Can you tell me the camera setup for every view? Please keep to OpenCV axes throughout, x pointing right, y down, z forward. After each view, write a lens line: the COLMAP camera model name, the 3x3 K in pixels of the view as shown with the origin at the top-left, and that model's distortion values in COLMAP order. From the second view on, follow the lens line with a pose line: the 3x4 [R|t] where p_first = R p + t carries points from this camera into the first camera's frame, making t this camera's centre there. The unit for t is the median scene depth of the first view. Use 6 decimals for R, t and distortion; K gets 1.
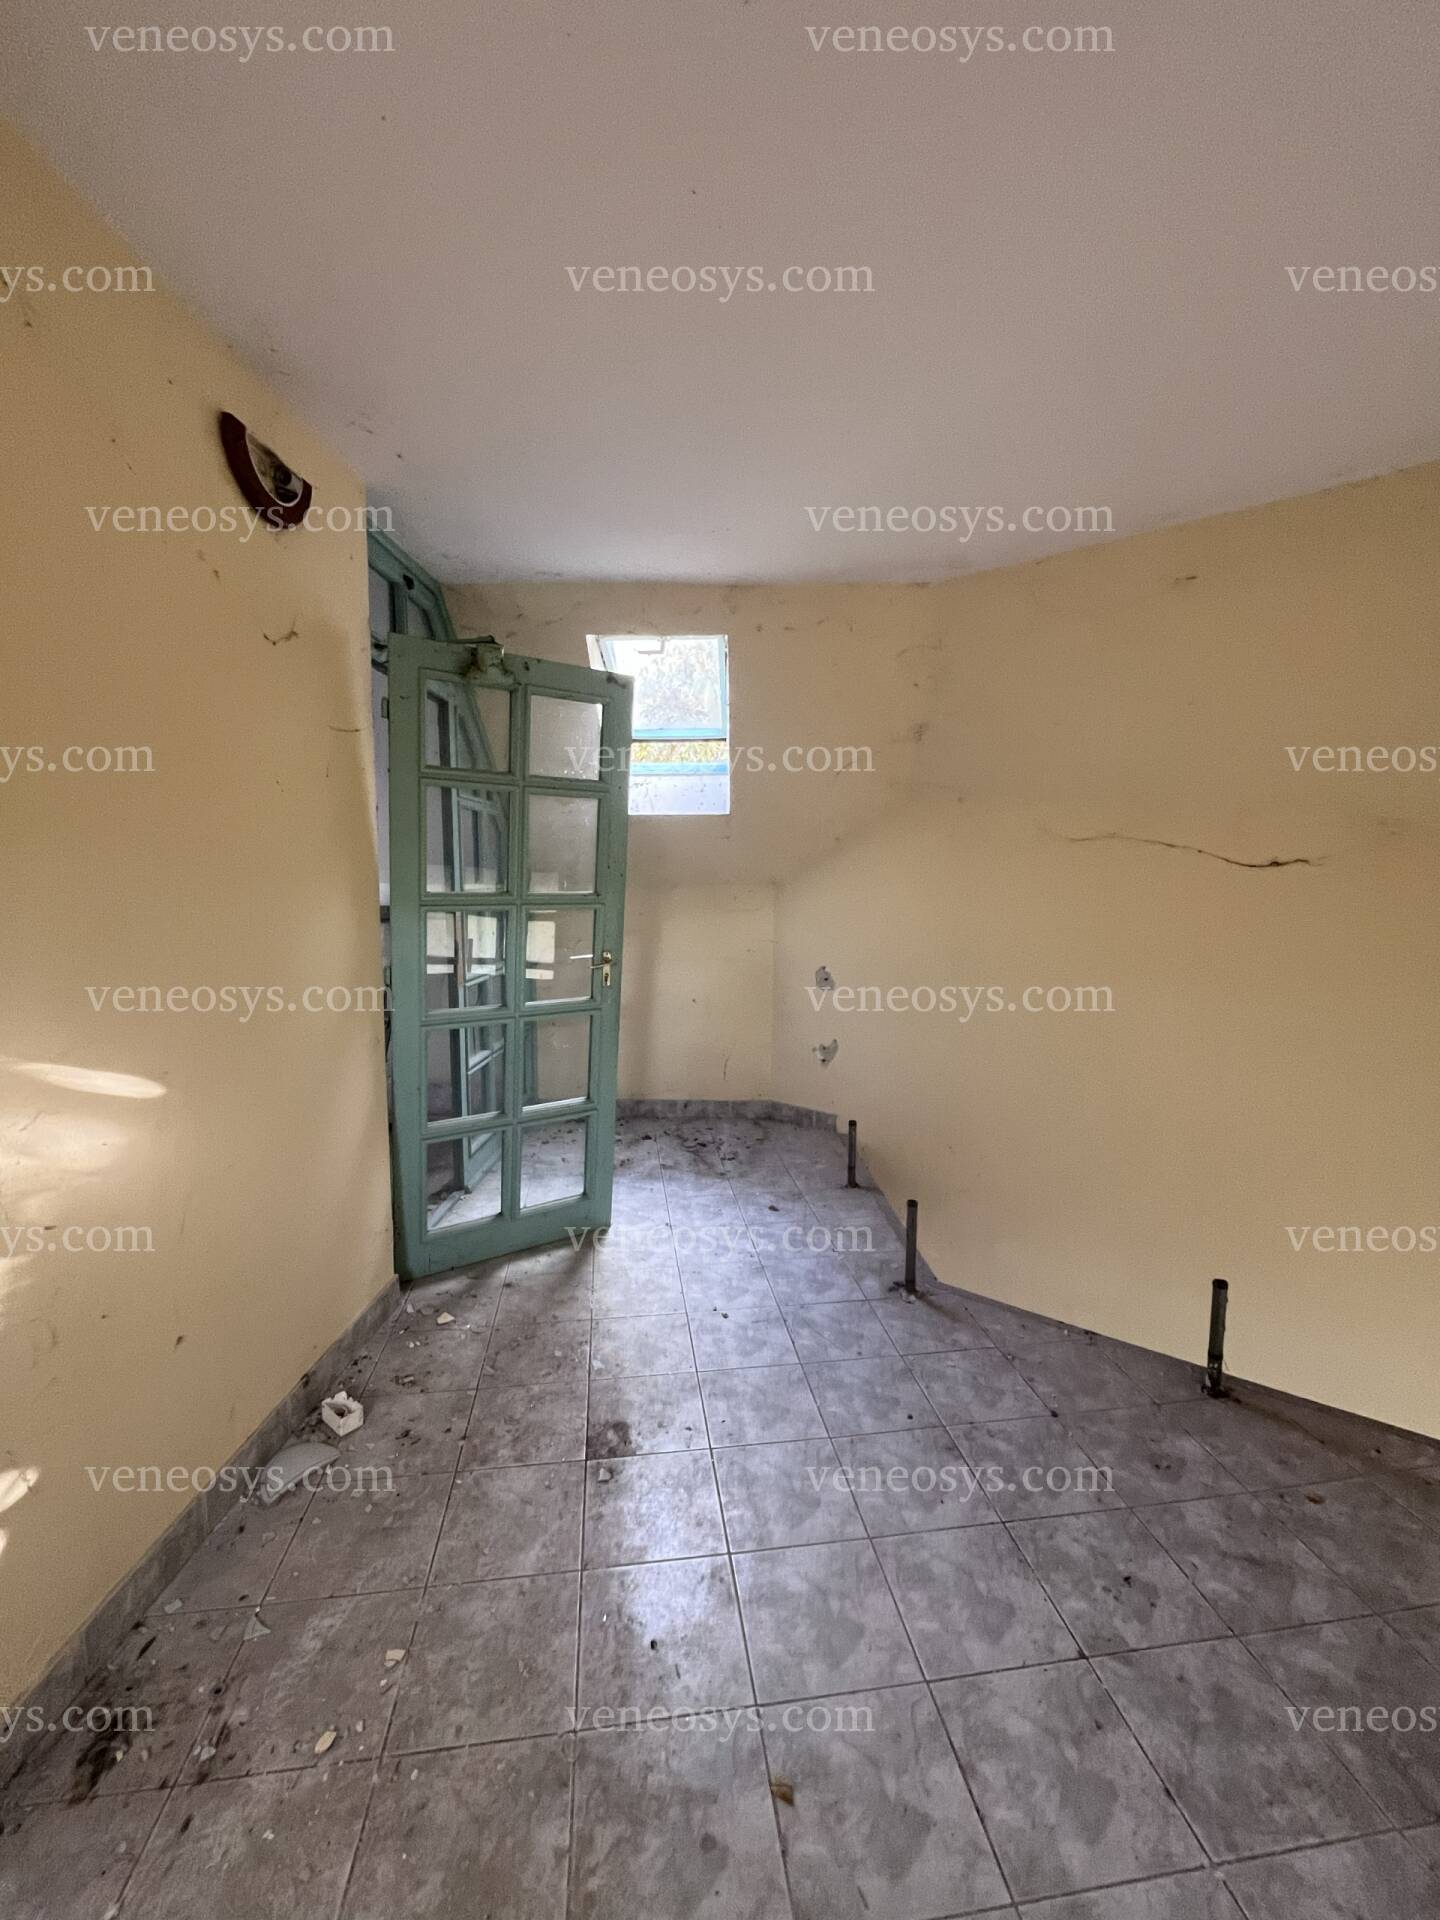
lens RADIAL K [[784.6, 0, 716.6], [0, 784.6, 959.7], [0, 0, 1]] dist [-0.000325, 0.000106]
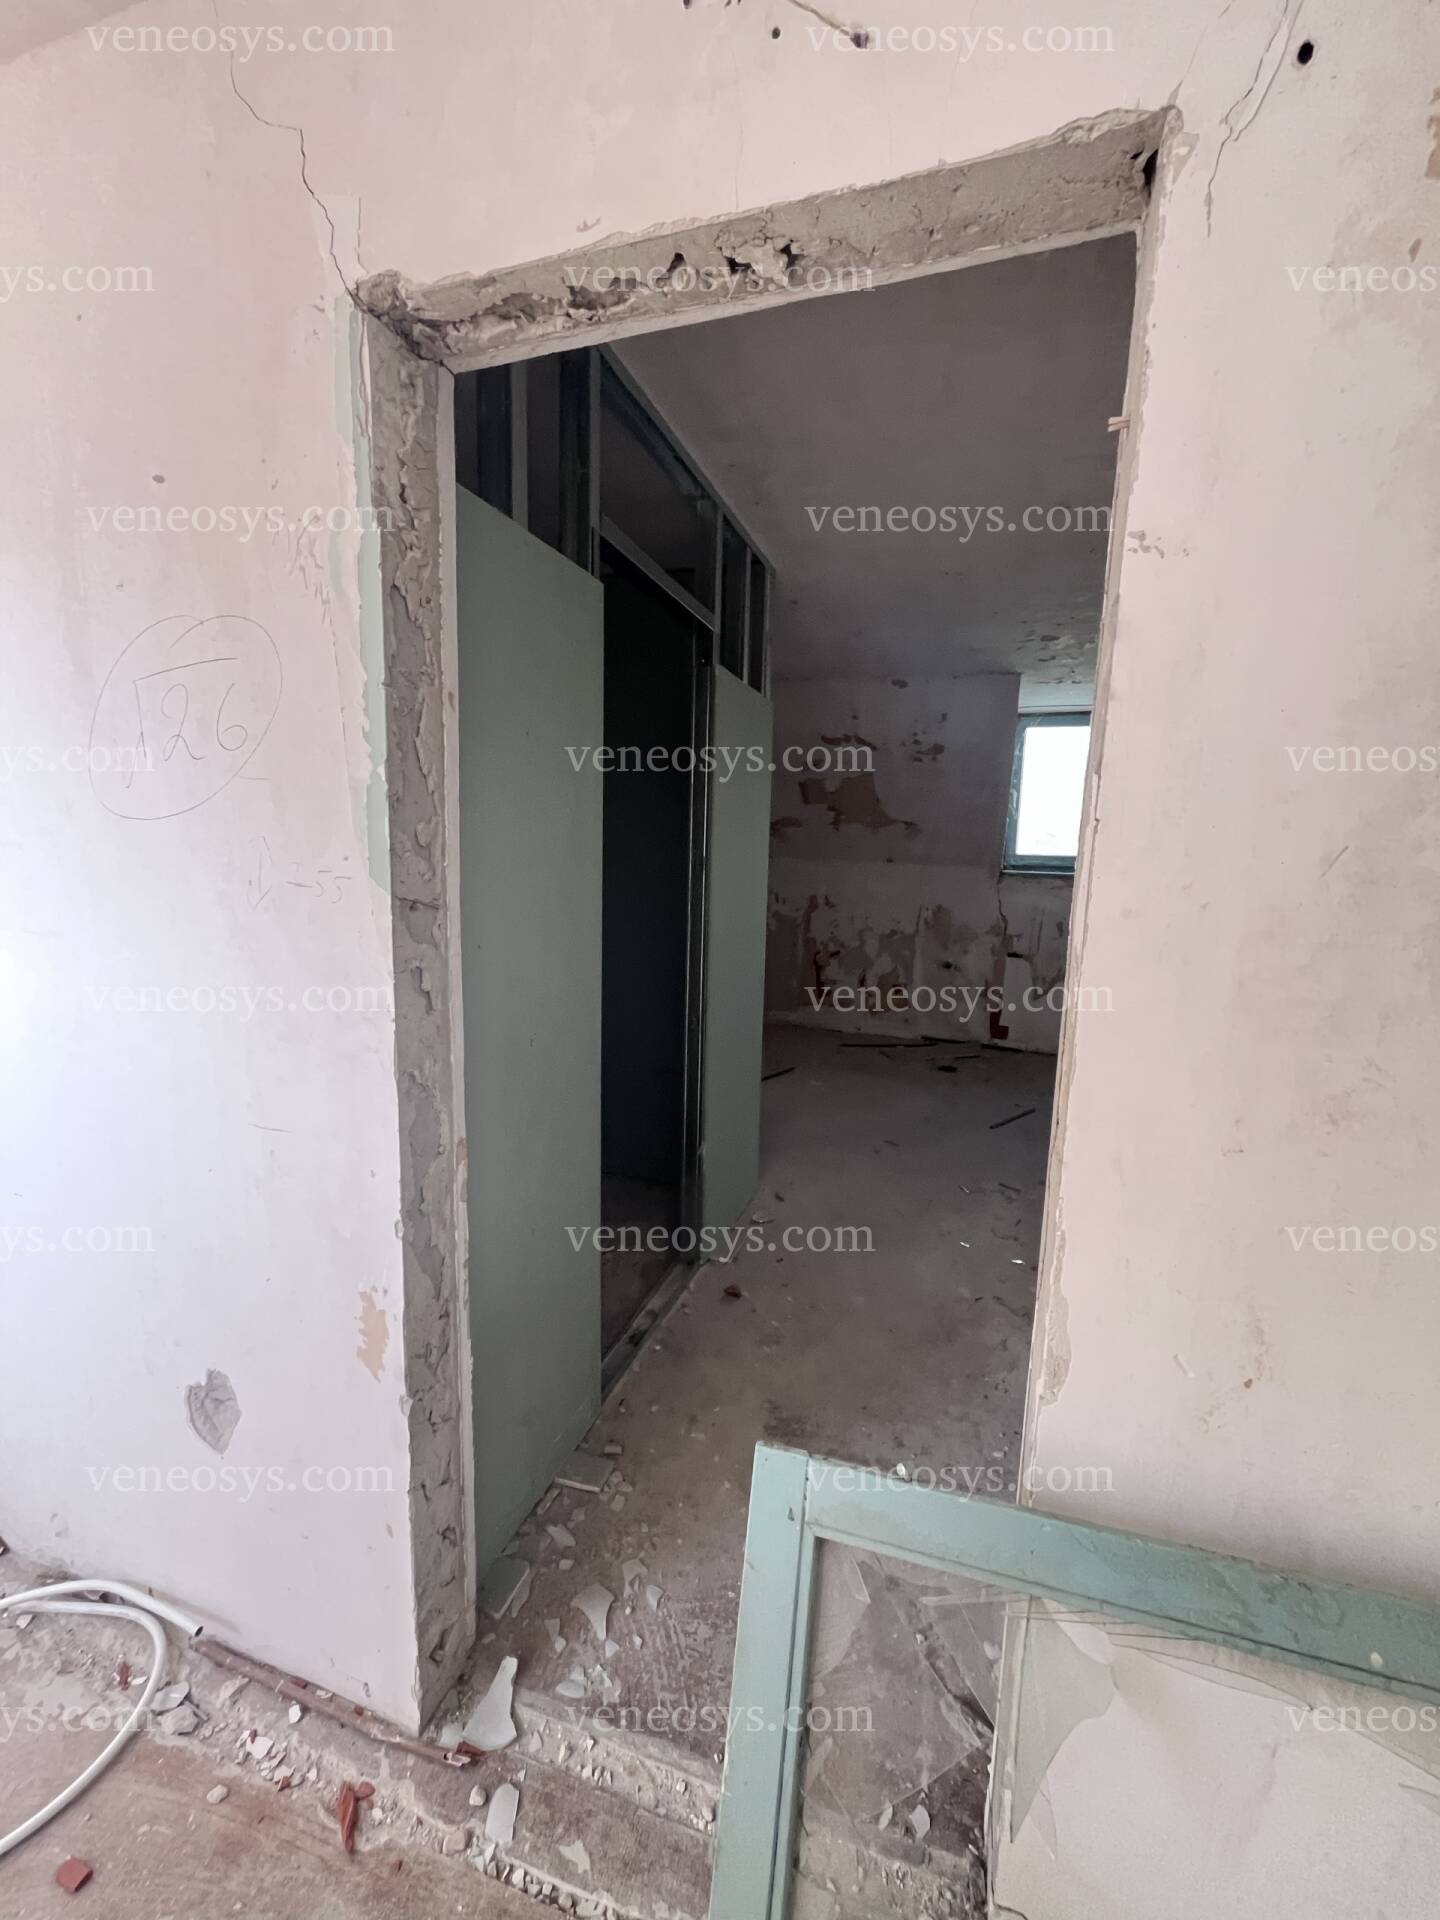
lens RADIAL K [[784.6, 0, 716.6], [0, 784.6, 959.7], [0, 0, 1]] dist [-0.000325, 0.000106]
pose [[1.000000, 0.000053, 0.000152, -0.000106], [-0.000053, 1.000000, -0.000744, 1.017676], [-0.000152, 0.000744, 1.000000, 0.000786]]
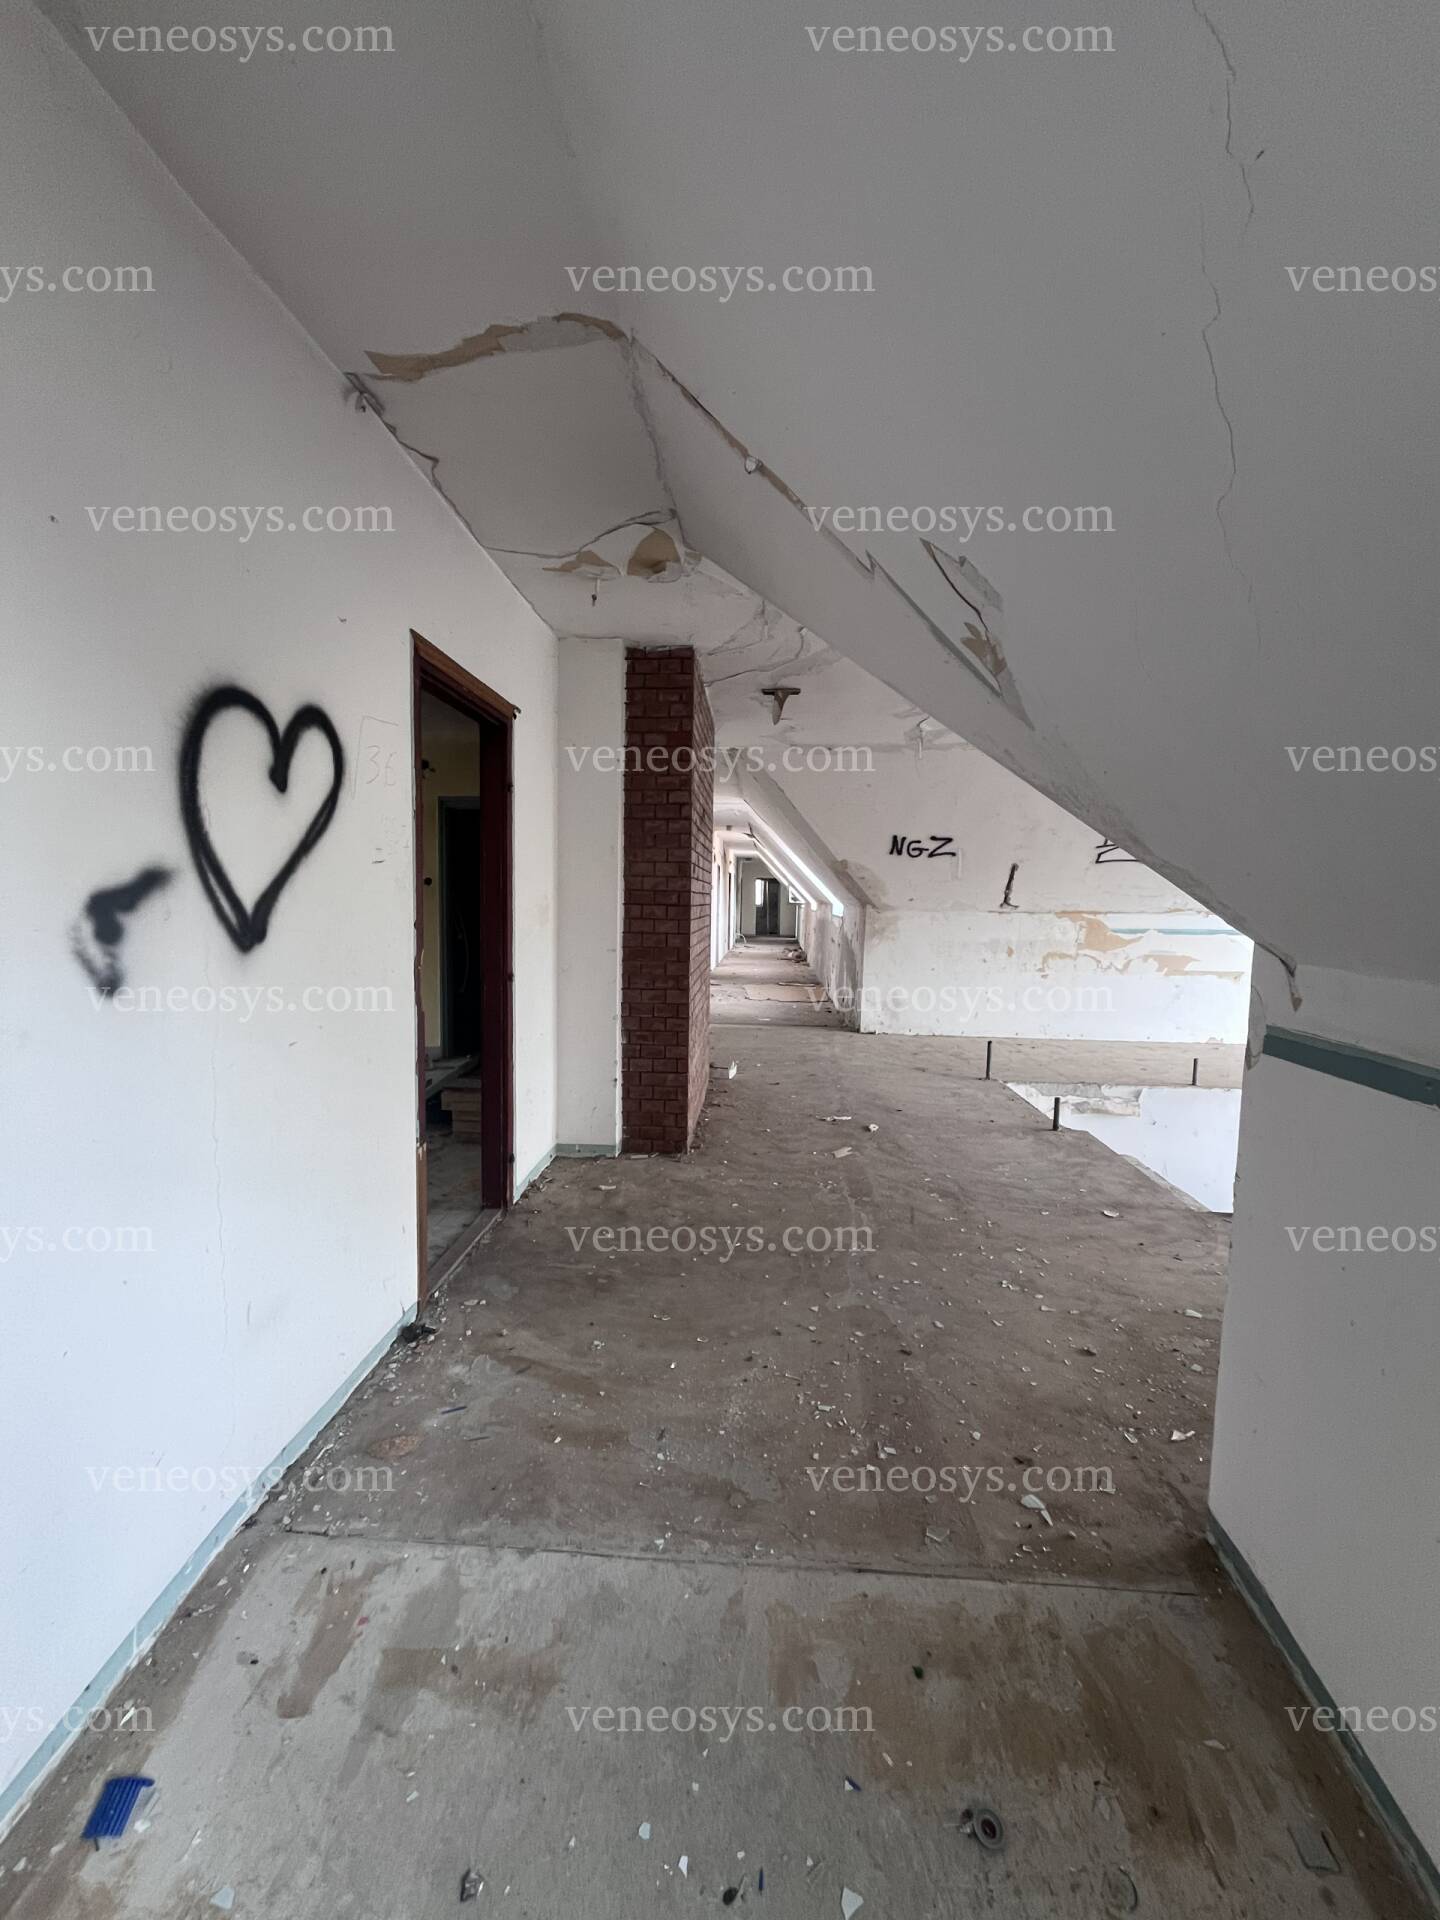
lens RADIAL K [[784.6, 0, 716.6], [0, 784.6, 959.7], [0, 0, 1]] dist [-0.000325, 0.000106]
pose [[1.000000, -0.000046, 0.000139, -0.000158], [0.000046, 1.000000, -0.000201, 0.508100], [-0.000139, 0.000201, 1.000000, 0.000154]]
